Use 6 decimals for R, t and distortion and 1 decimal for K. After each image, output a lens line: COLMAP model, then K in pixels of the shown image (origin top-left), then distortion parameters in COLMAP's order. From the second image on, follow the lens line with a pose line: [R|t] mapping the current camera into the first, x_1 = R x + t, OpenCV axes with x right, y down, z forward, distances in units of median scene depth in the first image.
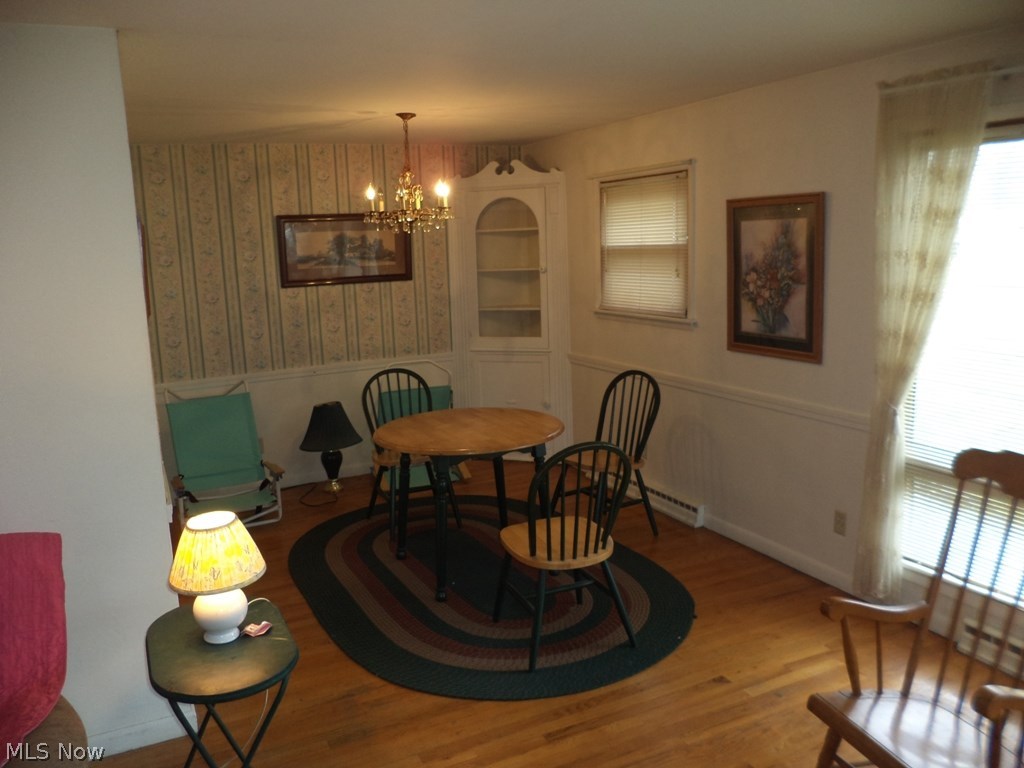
lens RADIAL K [[835.4, 0, 512.0], [0, 835.4, 384.0], [0, 0, 1]] dist [-0.006429, -0.006976]
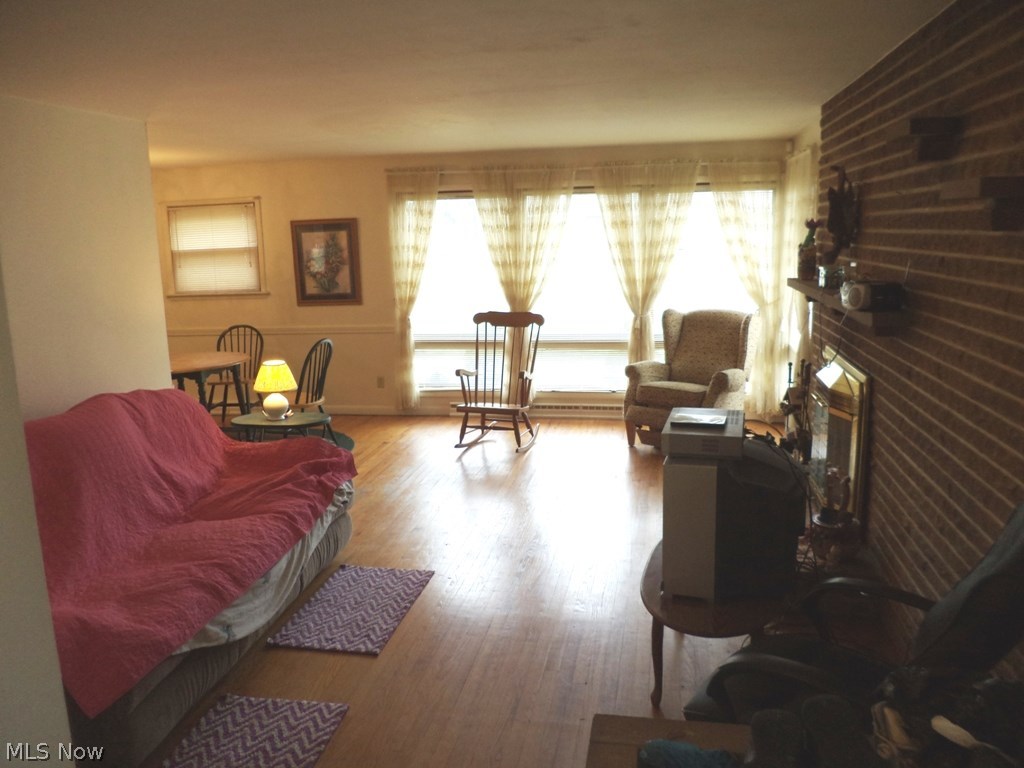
lens RADIAL K [[835.4, 0, 512.0], [0, 835.4, 384.0], [0, 0, 1]] dist [-0.006429, -0.006976]
pose [[0.599054, -0.126145, 0.790709, -0.916937], [0.152556, 0.987404, 0.041945, 0.122021], [-0.786041, 0.095500, 0.610753, -0.431772]]
